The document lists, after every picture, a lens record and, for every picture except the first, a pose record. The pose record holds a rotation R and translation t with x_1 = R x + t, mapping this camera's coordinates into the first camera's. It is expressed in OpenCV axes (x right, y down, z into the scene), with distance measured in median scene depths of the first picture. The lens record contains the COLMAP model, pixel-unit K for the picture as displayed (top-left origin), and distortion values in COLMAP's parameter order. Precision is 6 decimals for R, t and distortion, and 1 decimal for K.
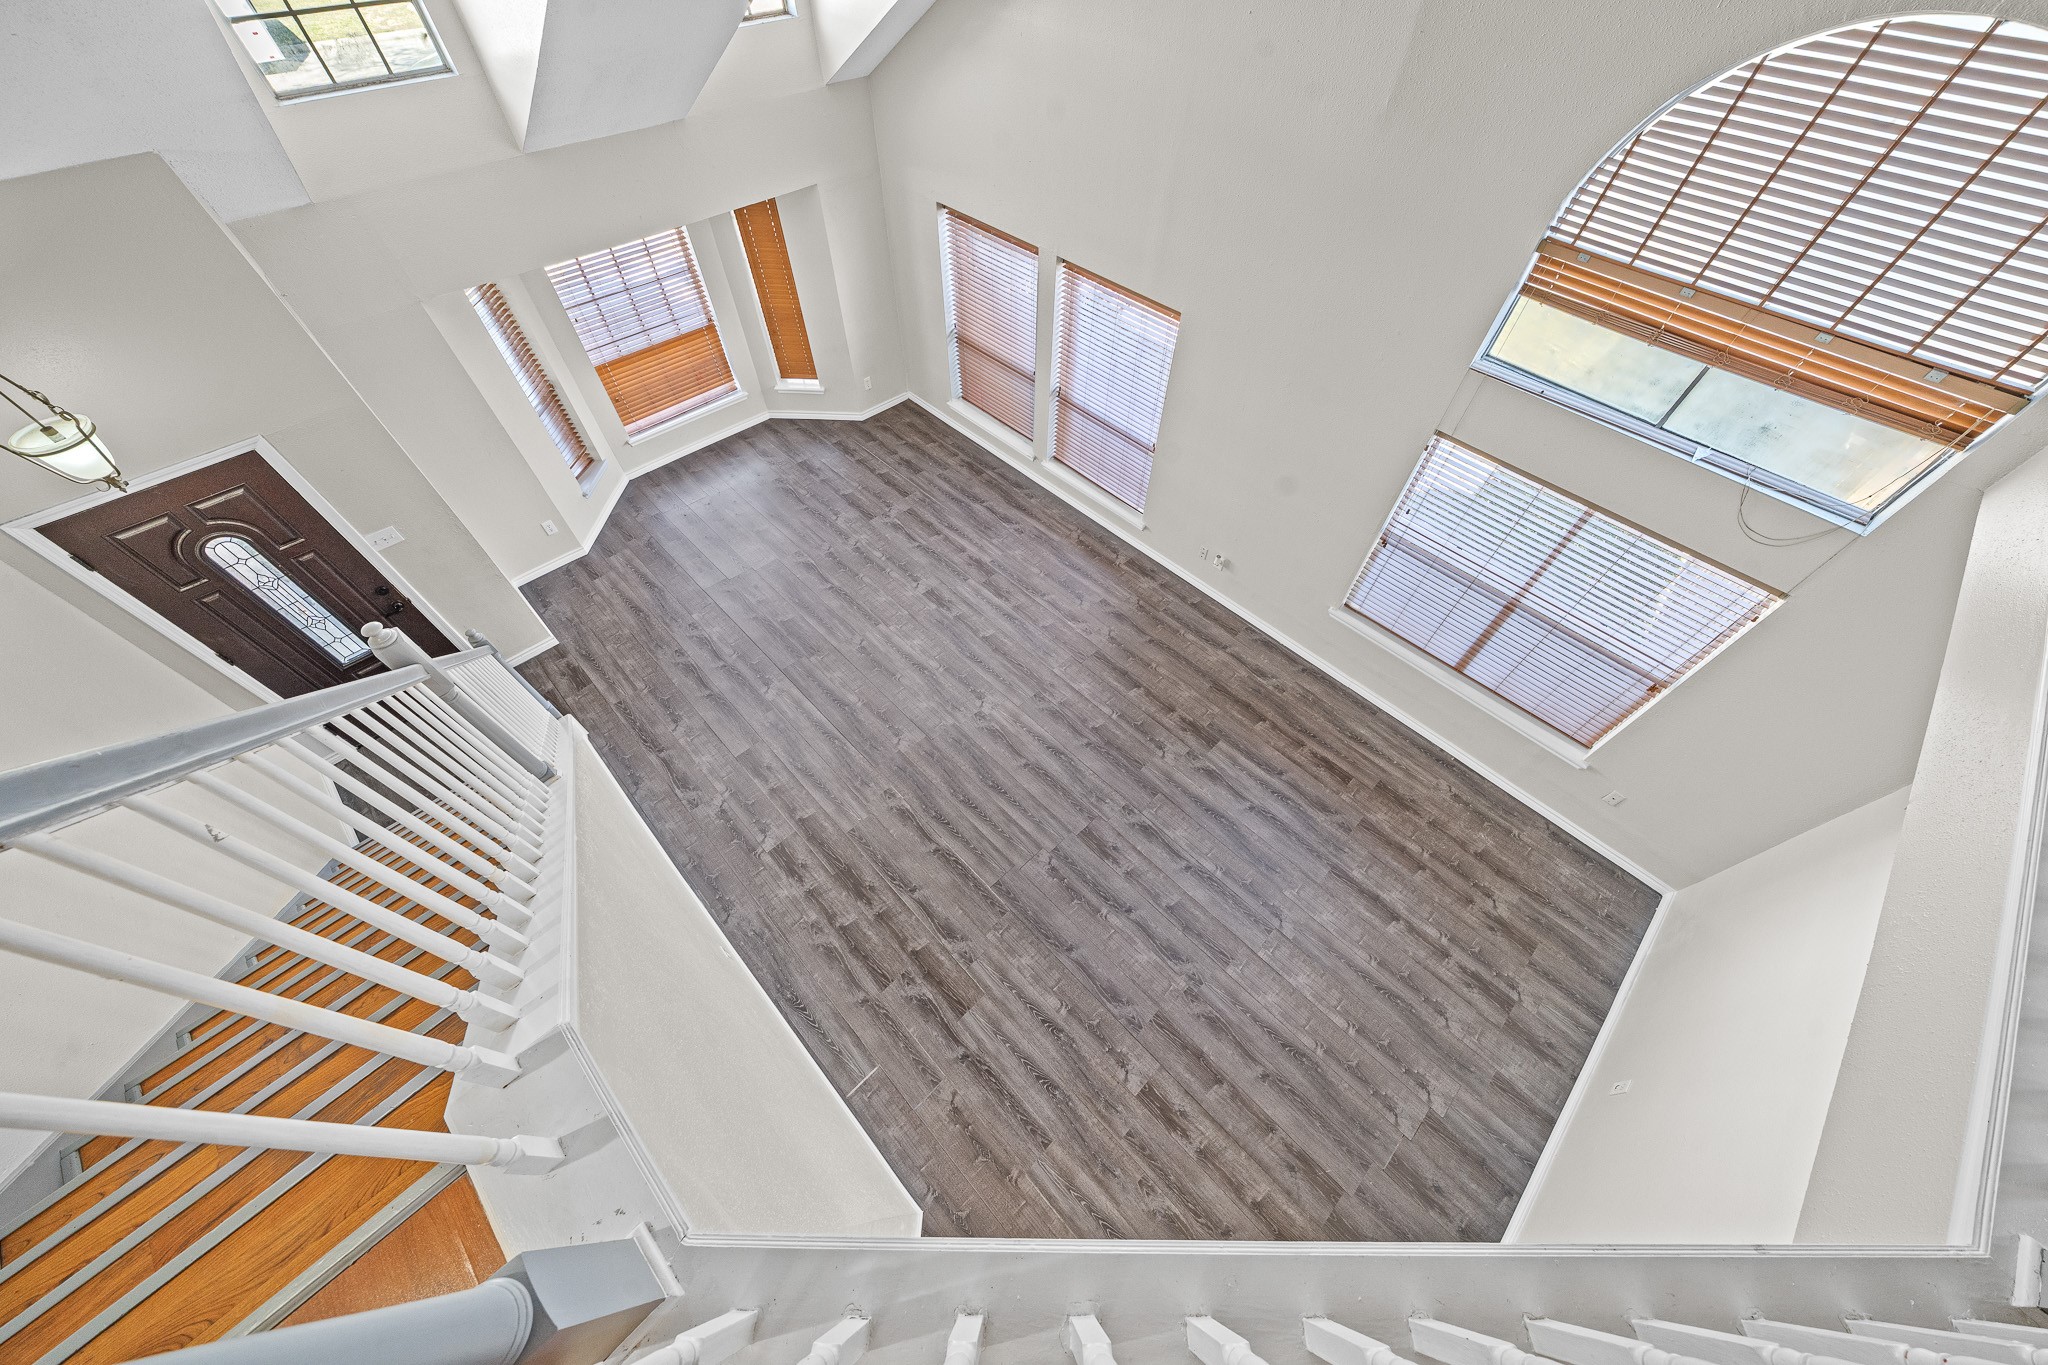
lens RADIAL K [[688.5, 0, 1024.0], [0, 688.5, 682.5], [0, 0, 1]] dist [0.000649, 0.000007]
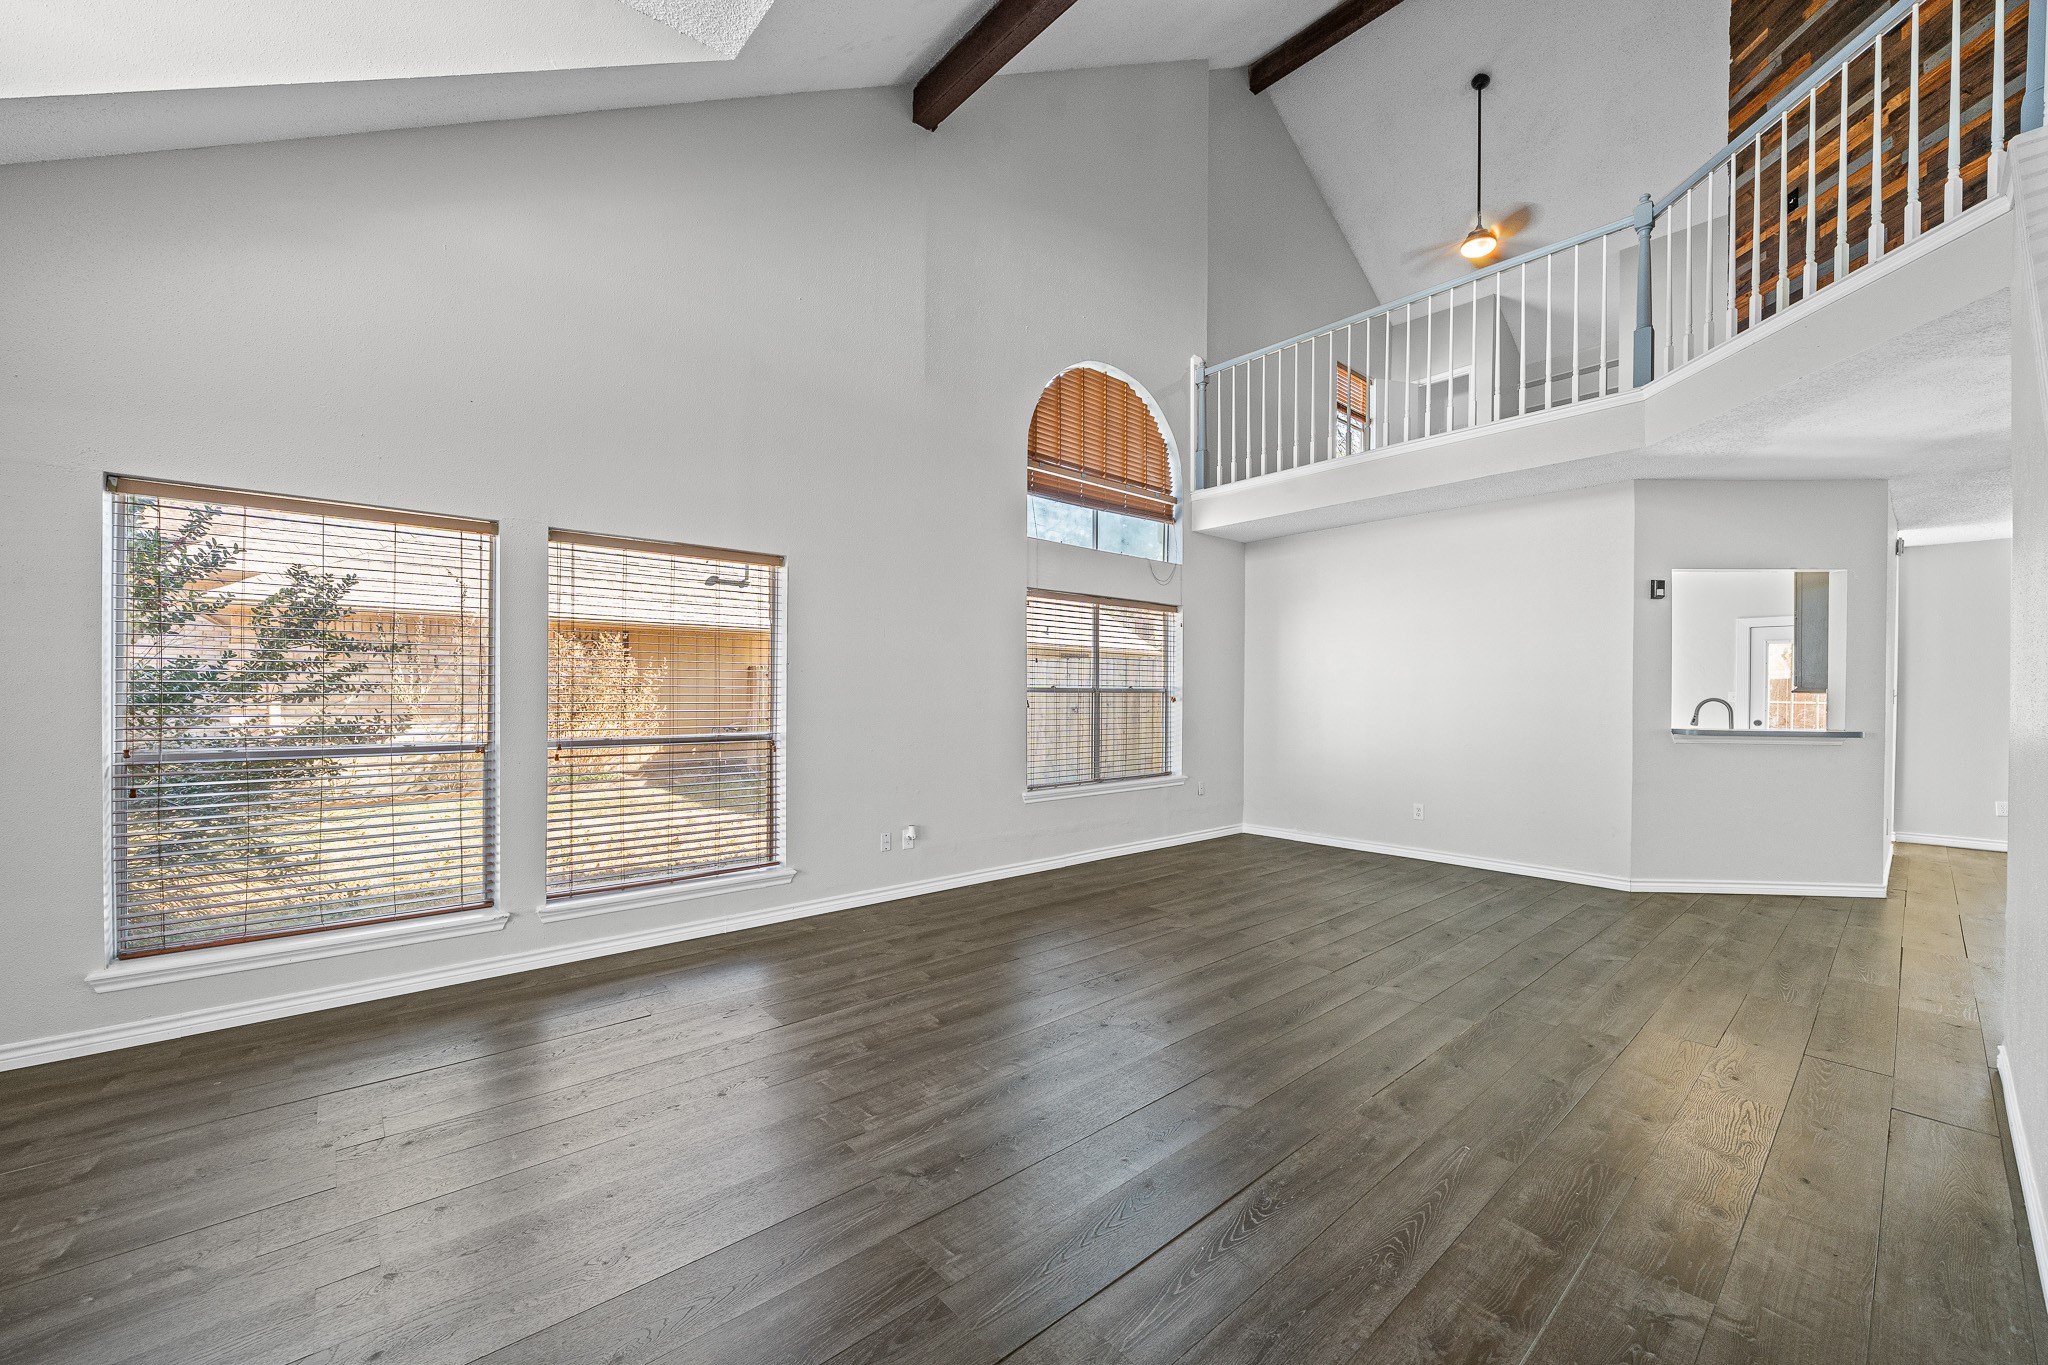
lens RADIAL K [[802.8, 0, 1020.2], [0, 802.8, 694.0], [0, 0, 1]] dist [-0.000526, -0.000377]
pose [[0.062052, -0.028207, 0.997674, -0.776006], [0.797906, 0.601899, -0.032610, -0.180419], [-0.599579, 0.798074, 0.059855, 0.950815]]
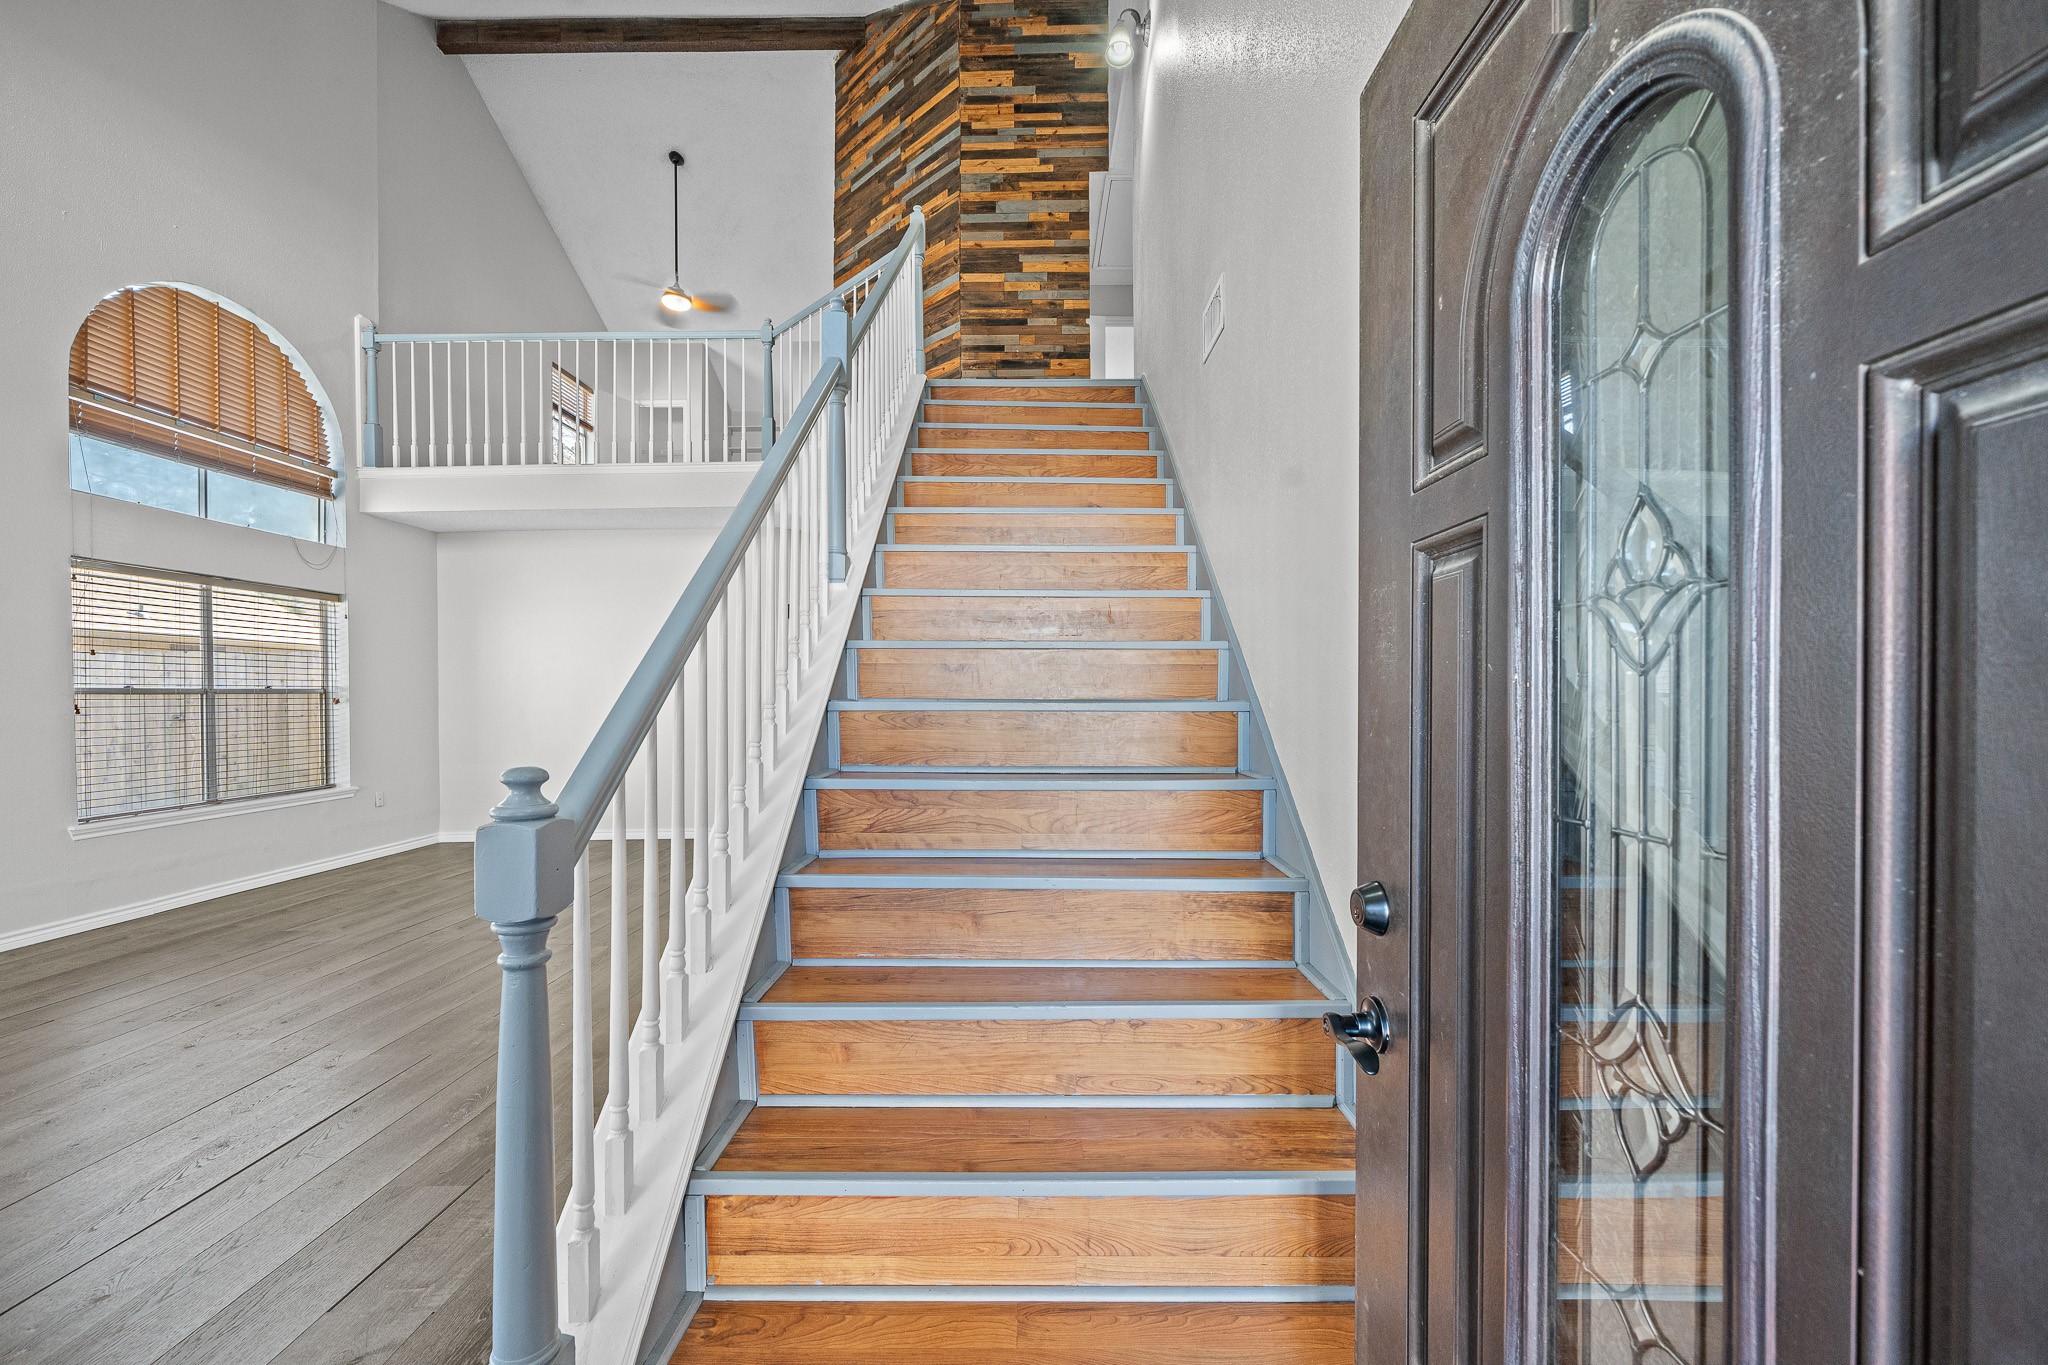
lens RADIAL K [[802.8, 0, 1020.2], [0, 802.8, 694.0], [0, 0, 1]] dist [-0.000526, -0.000377]
pose [[-0.715118, -0.019925, 0.698720, -0.998225], [0.556087, 0.589436, 0.585946, -0.146367], [-0.423525, 0.807569, -0.410436, 0.931844]]
